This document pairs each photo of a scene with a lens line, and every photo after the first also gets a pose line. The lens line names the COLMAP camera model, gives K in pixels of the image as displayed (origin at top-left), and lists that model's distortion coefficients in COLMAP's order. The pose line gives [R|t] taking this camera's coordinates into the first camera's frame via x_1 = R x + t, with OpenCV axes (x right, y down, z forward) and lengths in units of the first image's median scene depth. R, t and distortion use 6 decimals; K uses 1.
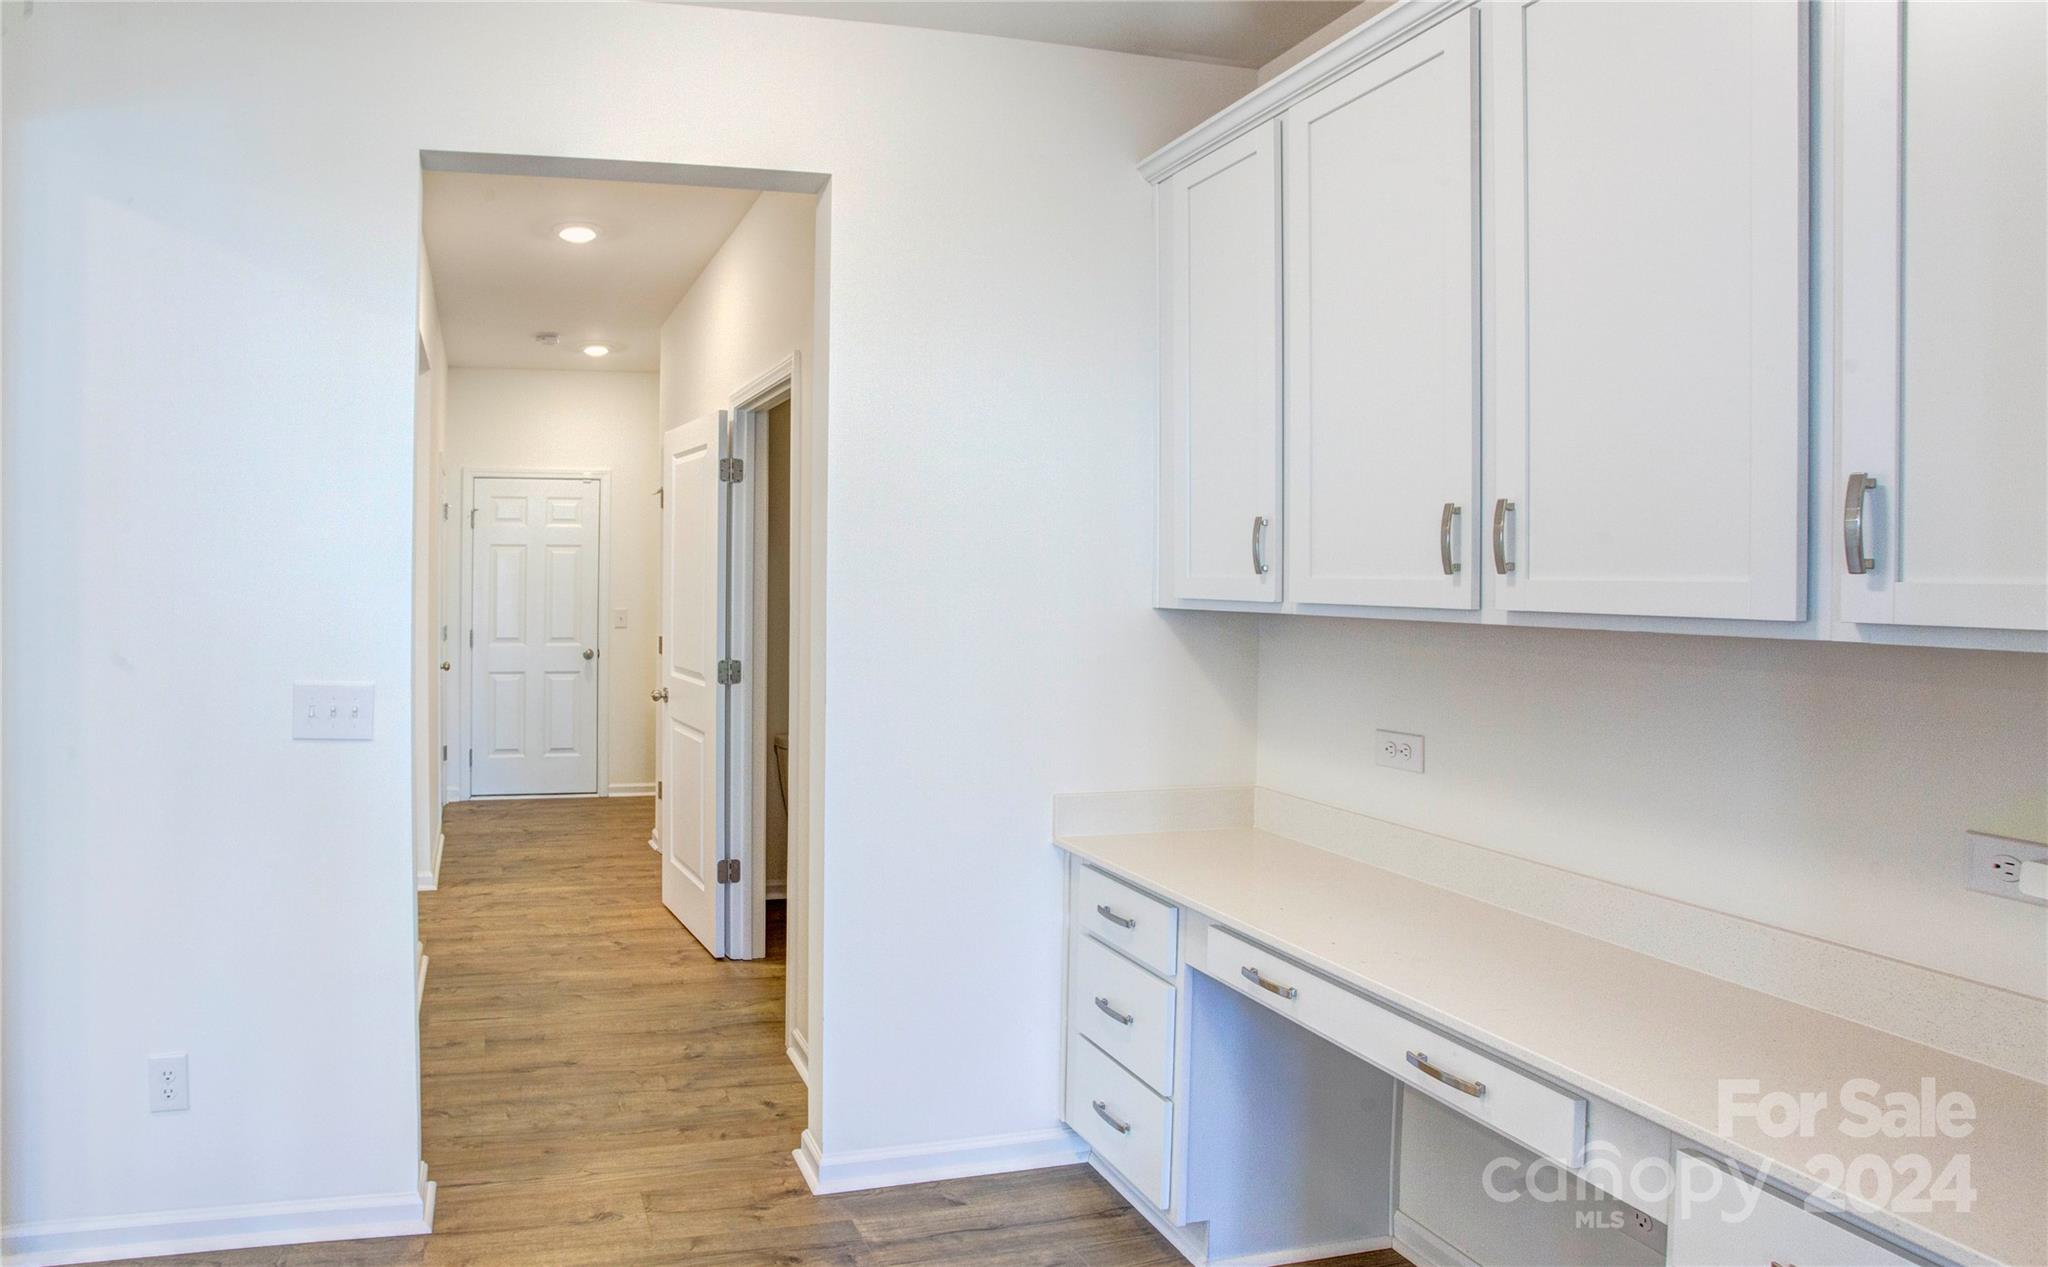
lens RADIAL K [[1119.1, 0, 662.5], [0, 1119.1, 578.9], [0, 0, 1]] dist [0.000937, 0.001300]
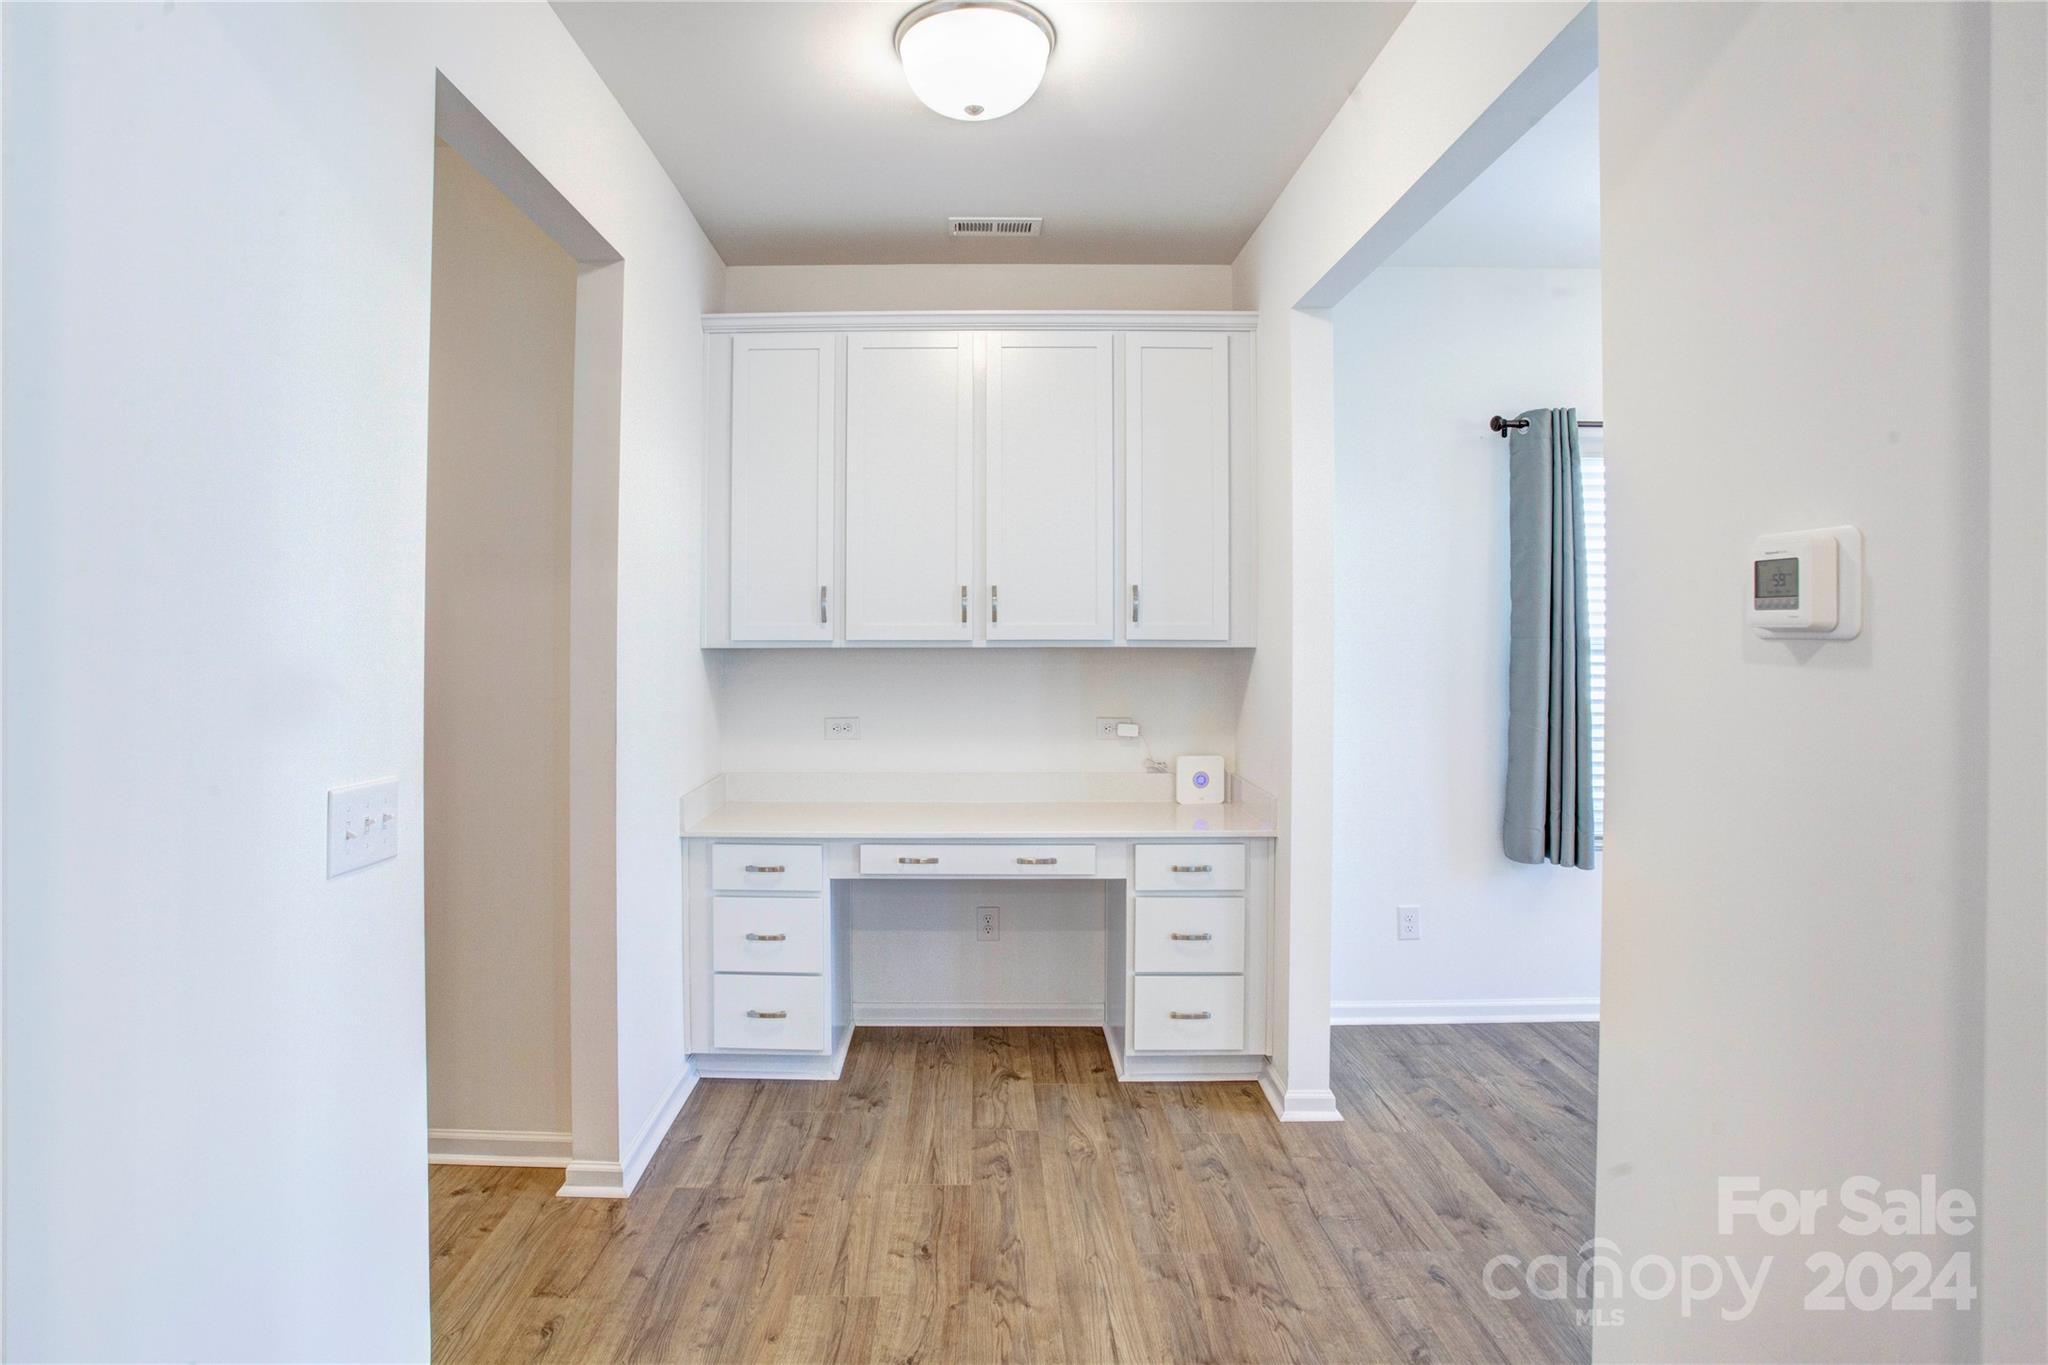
lens RADIAL K [[1071.0, 0, 1013.4], [0, 1071.0, 625.7], [0, 0, 1]] dist [-0.057668, 0.043253]
pose [[0.146343, -0.003430, 0.989228, -0.881994], [0.004355, 0.999987, 0.002823, -0.002321], [-0.989224, 0.003895, 0.146356, 0.524200]]
